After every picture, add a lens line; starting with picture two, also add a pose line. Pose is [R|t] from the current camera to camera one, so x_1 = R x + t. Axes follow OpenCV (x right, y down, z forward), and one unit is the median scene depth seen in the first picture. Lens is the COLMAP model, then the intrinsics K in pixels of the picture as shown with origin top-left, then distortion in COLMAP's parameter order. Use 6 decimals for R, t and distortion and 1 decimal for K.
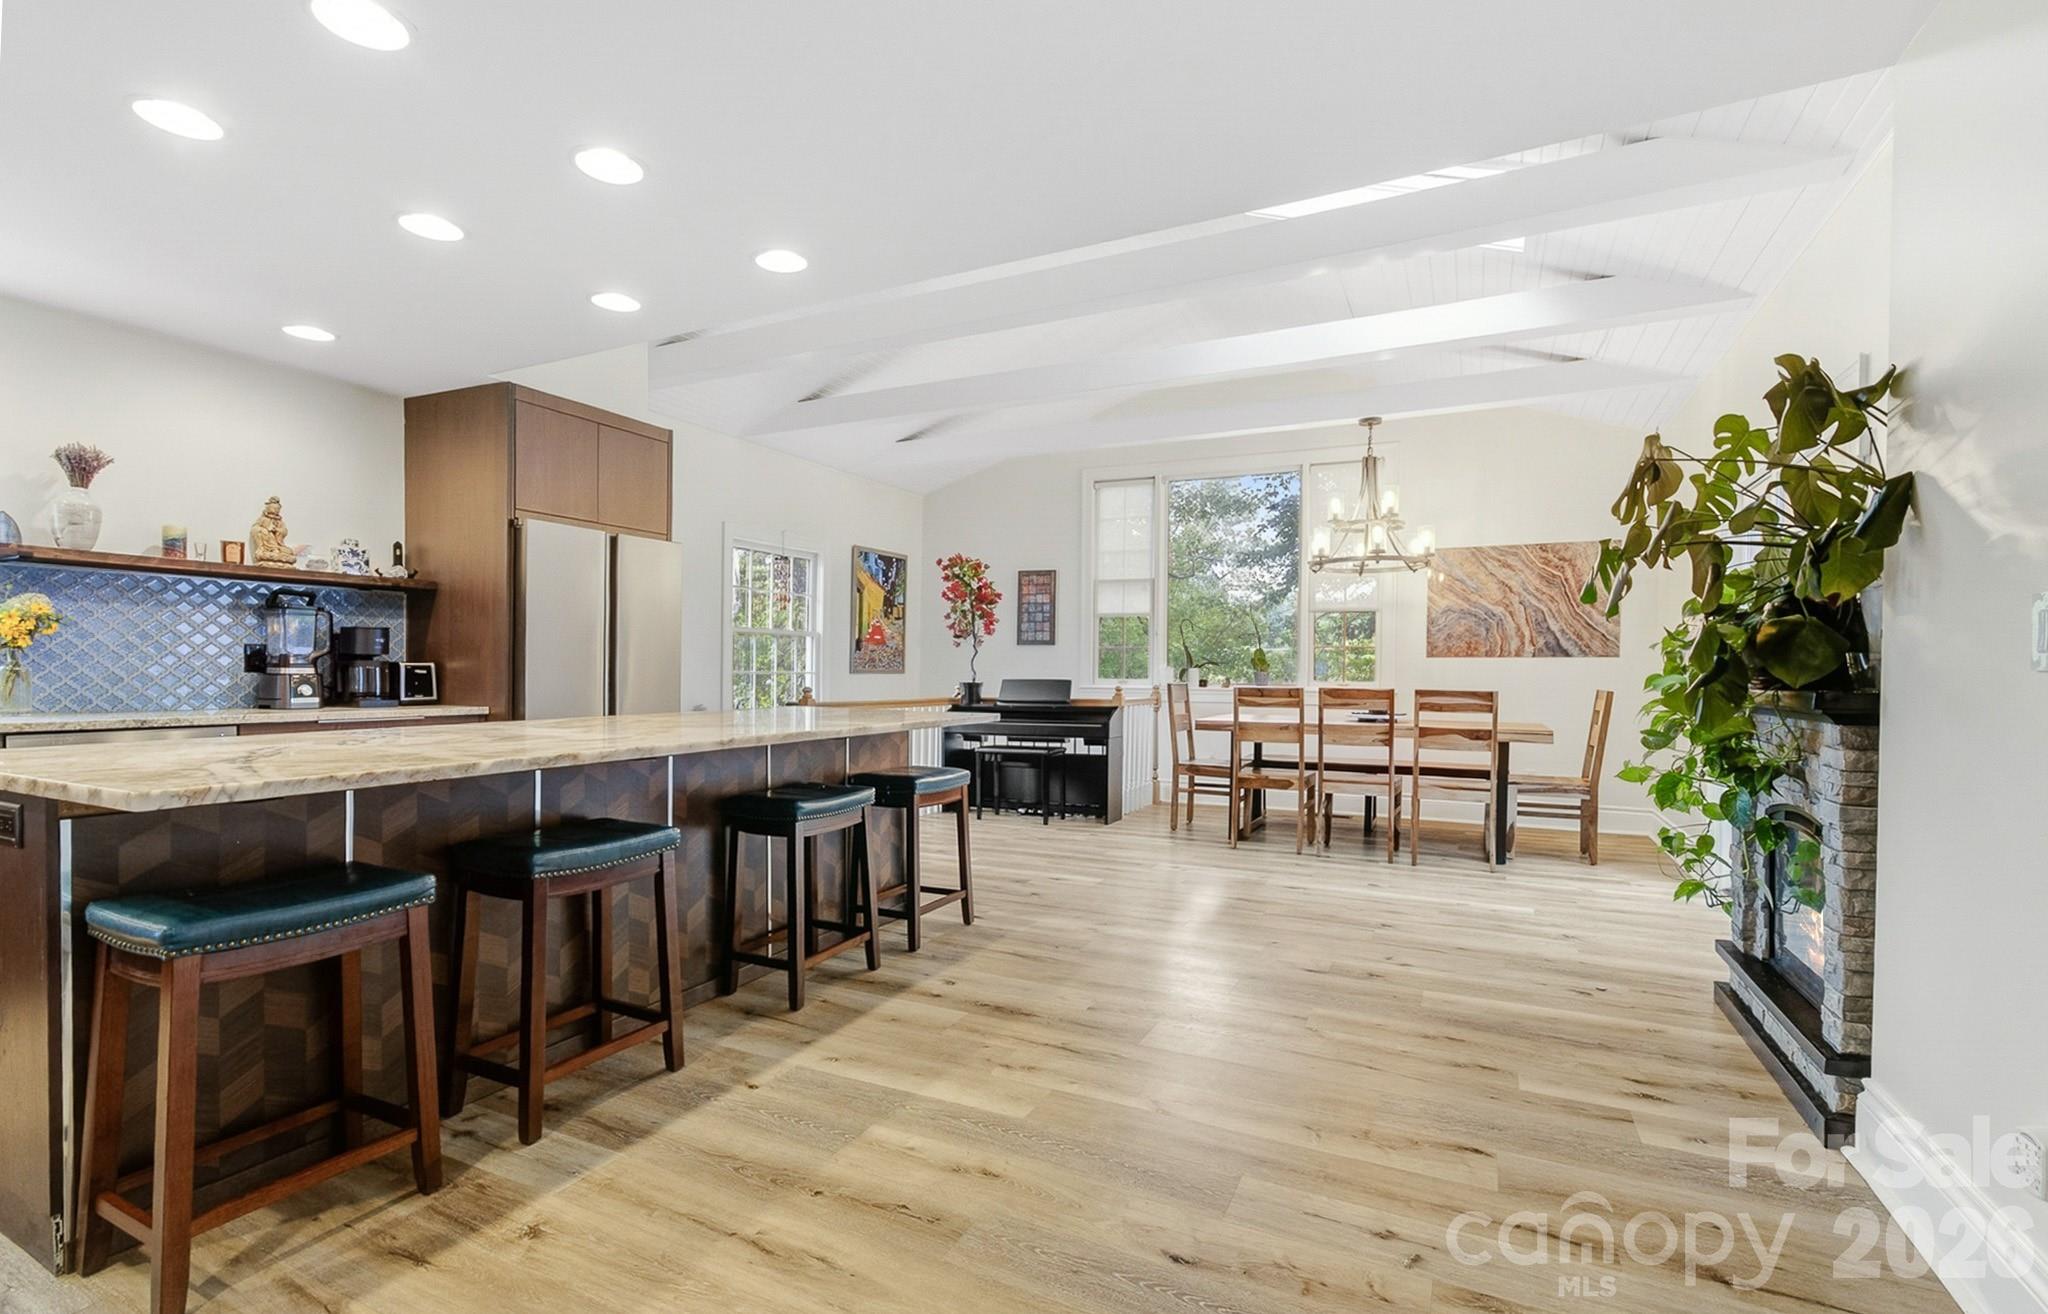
lens RADIAL K [[943.2, 0, 1024.0], [0, 943.2, 657.0], [0, 0, 1]] dist [0.012099, 0.000429]
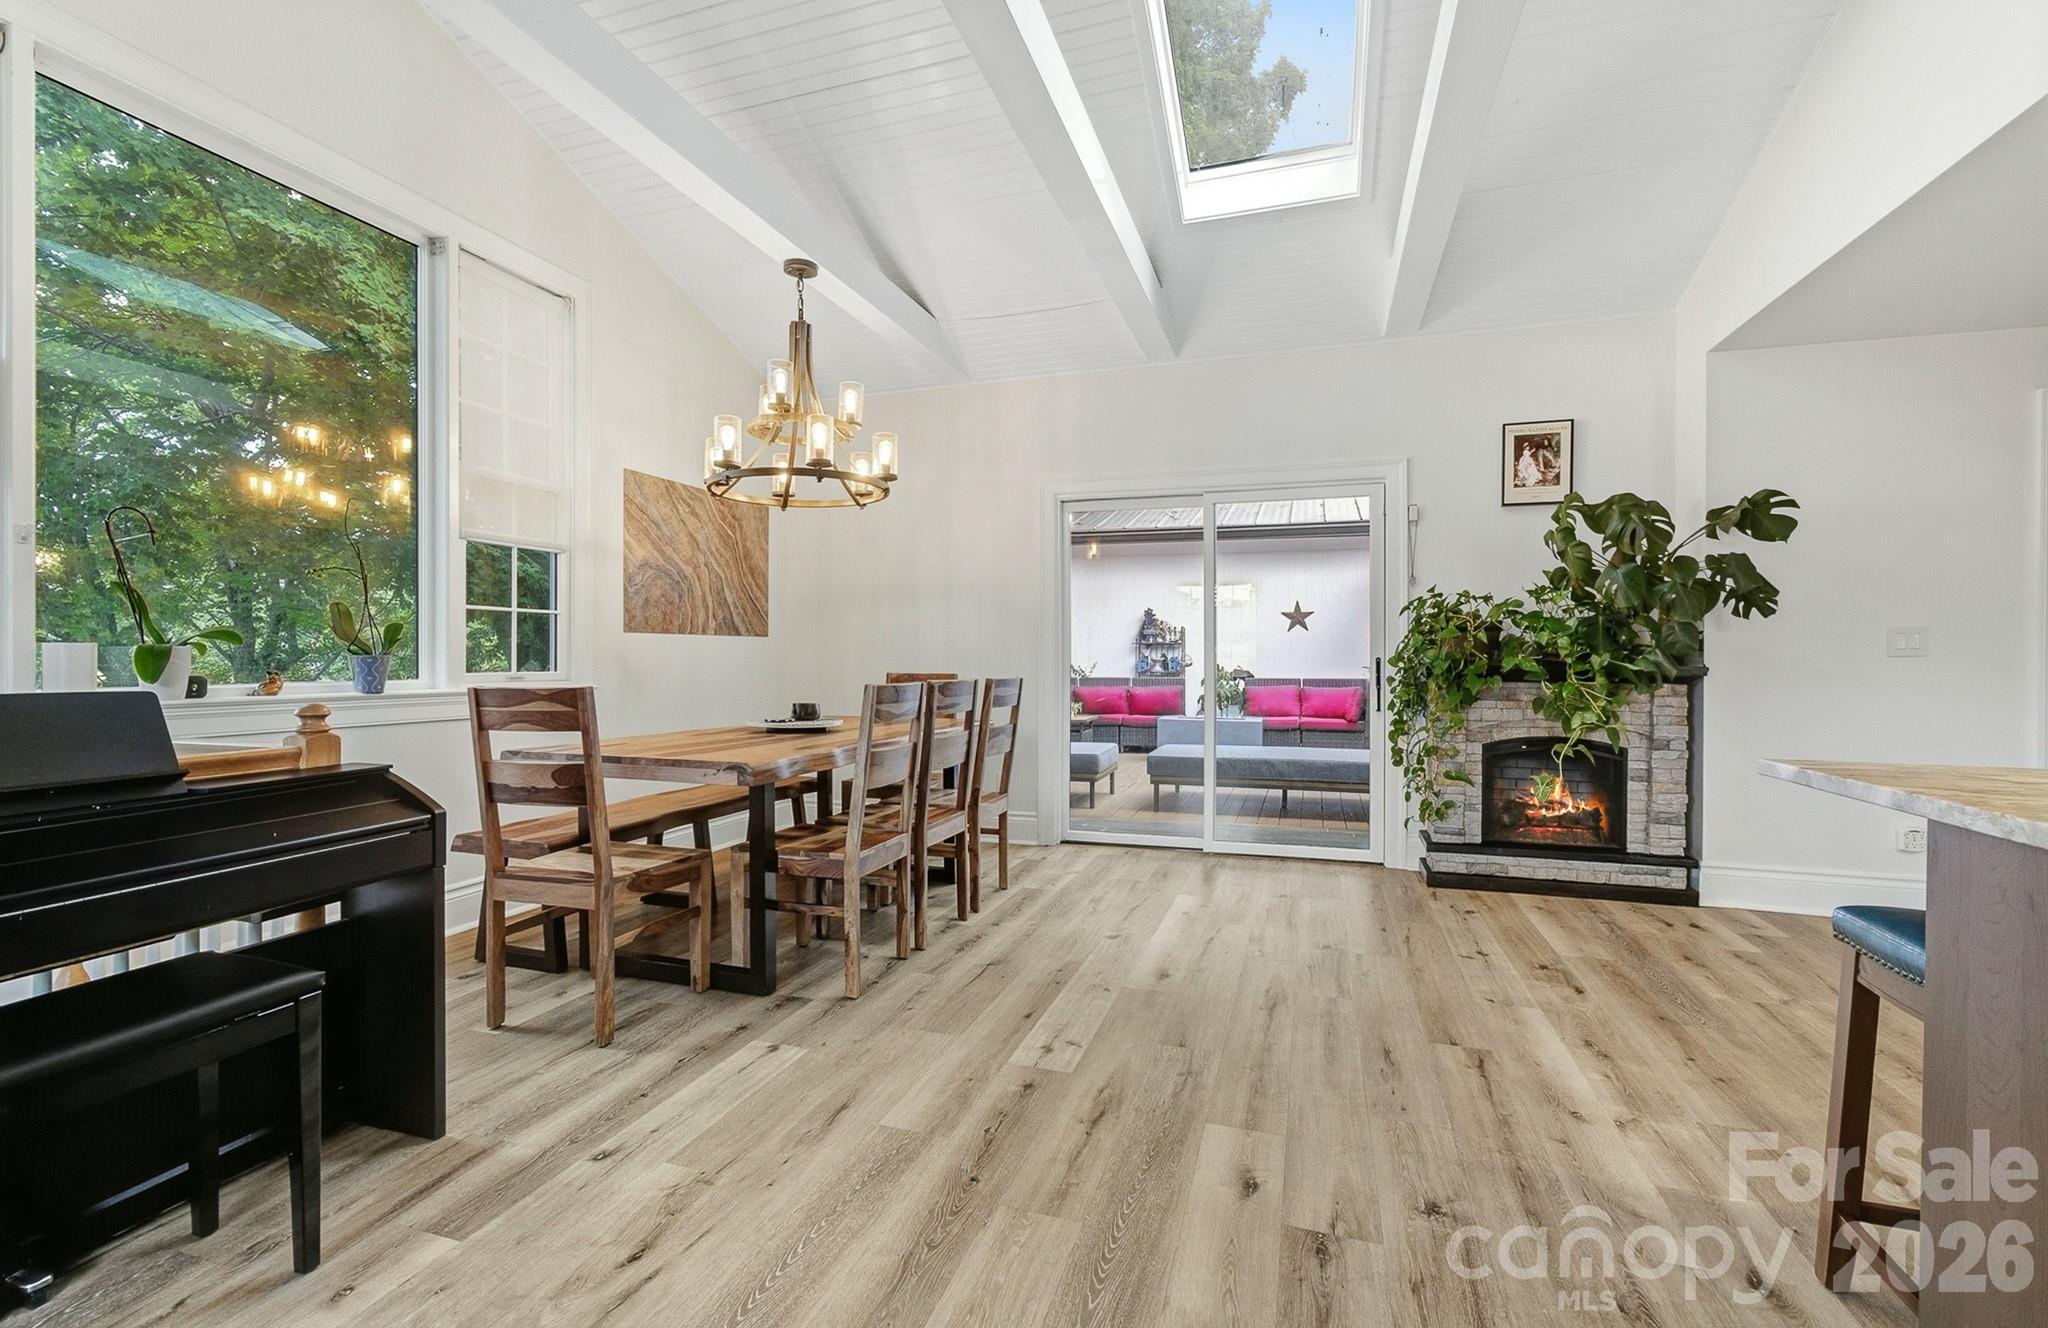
lens RADIAL K [[891.7, 0, 1002.8], [0, 891.7, 658.8], [0, 0, 1]] dist [-0.001678, 0.000078]
pose [[-0.131973, -0.010924, 0.991193, -0.233166], [-0.017452, 0.999810, 0.008695, 0.009312], [-0.991100, -0.016151, -0.132138, 0.841439]]
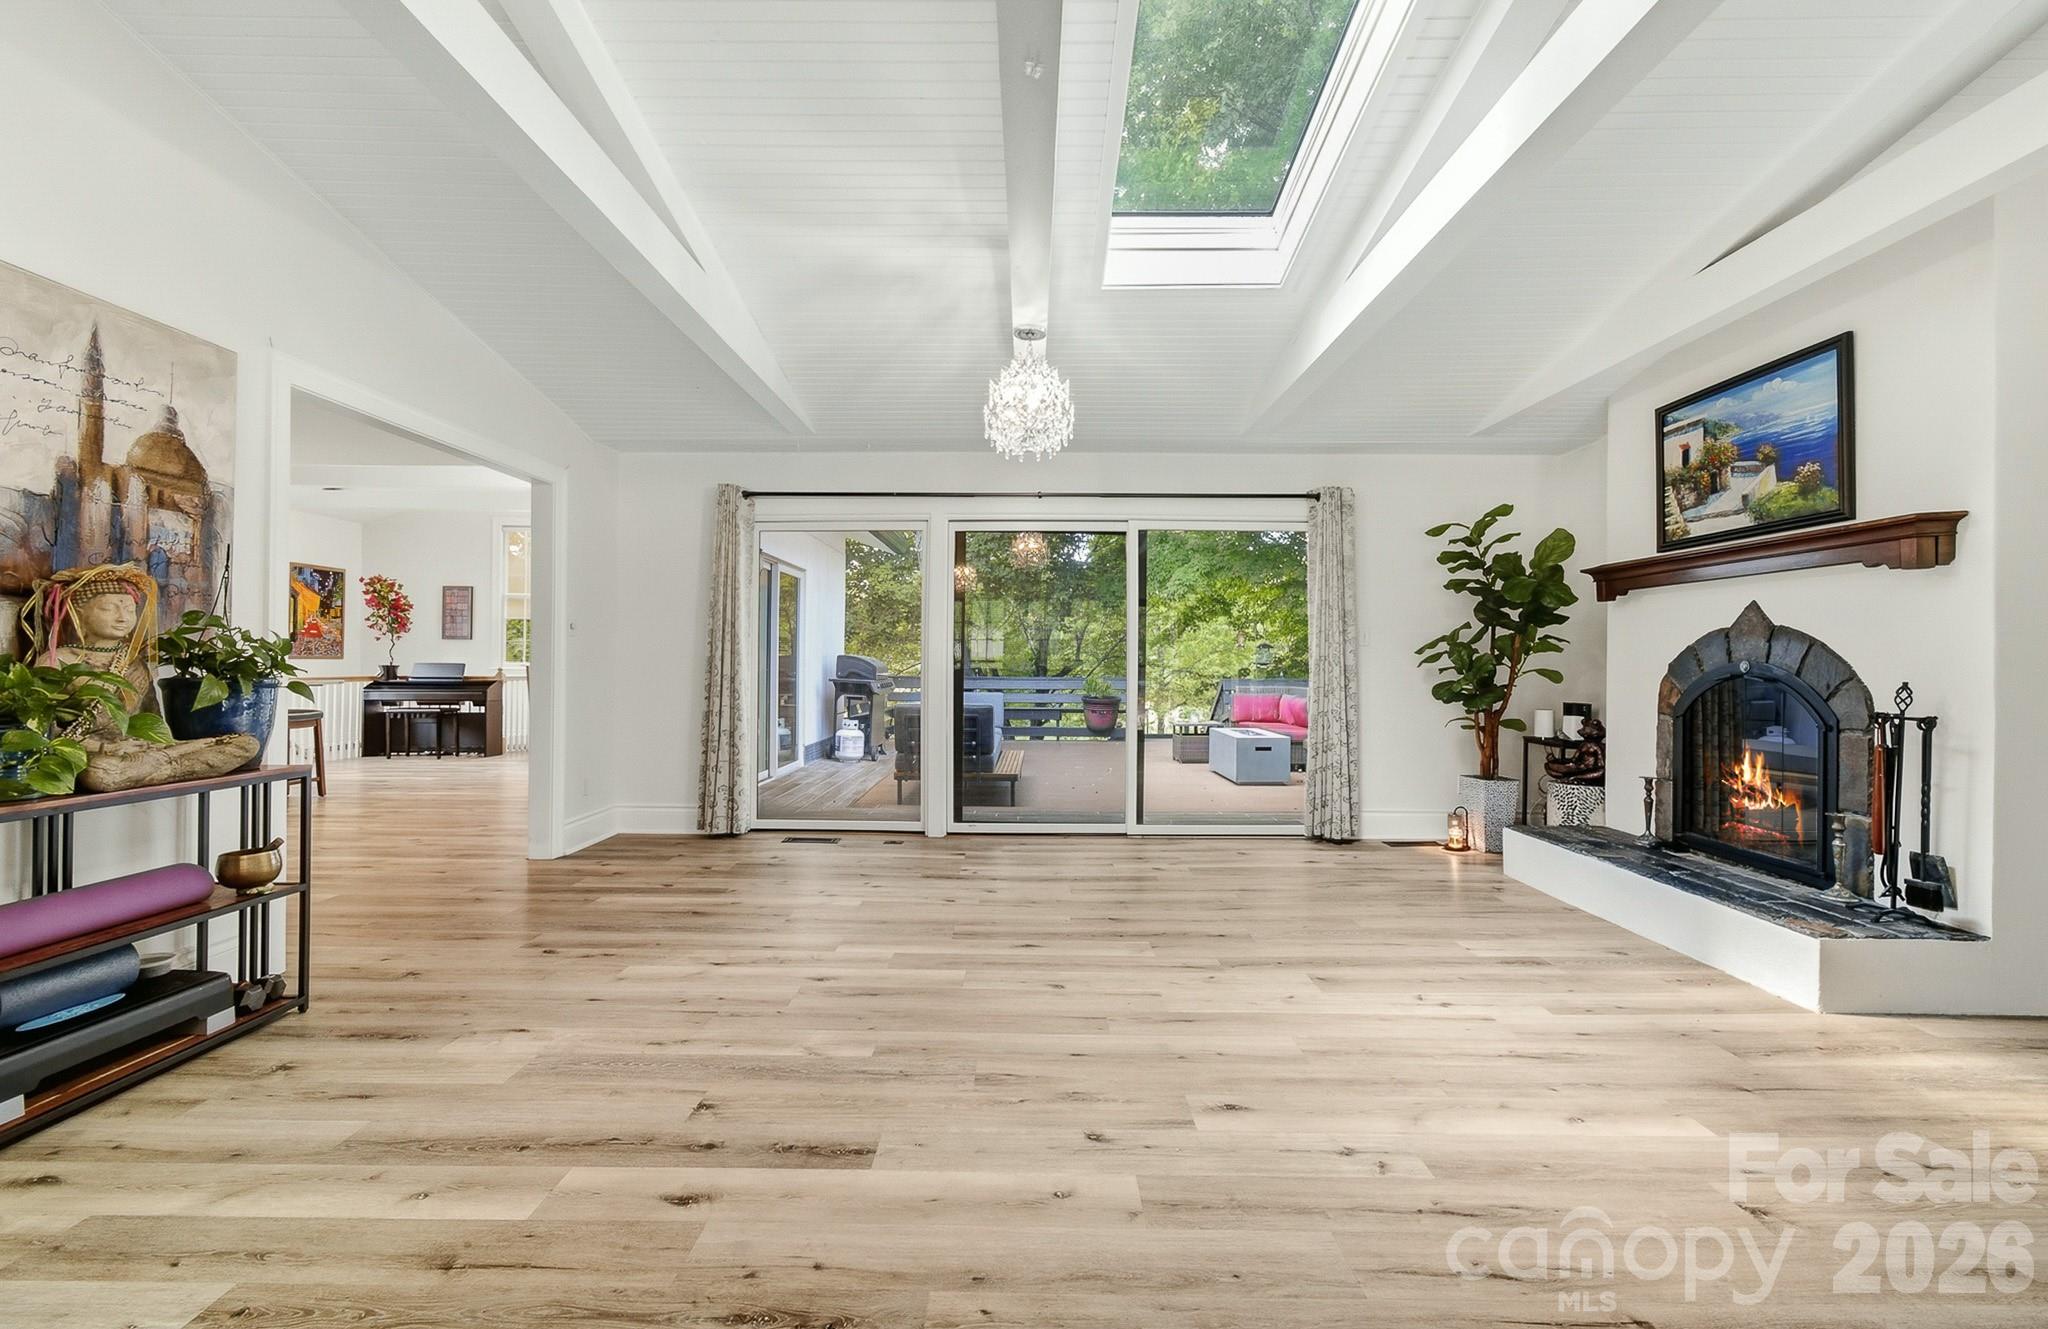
lens RADIAL K [[861.2, 0, 1053.4], [0, 861.2, 663.3], [0, 0, 1]] dist [-0.007659, 0.000740]
pose [[0.884479, 0.000170, 0.466580, 0.227742], [-0.010510, 0.999753, 0.019560, -0.012426], [-0.466461, -0.022205, 0.884263, -0.616075]]
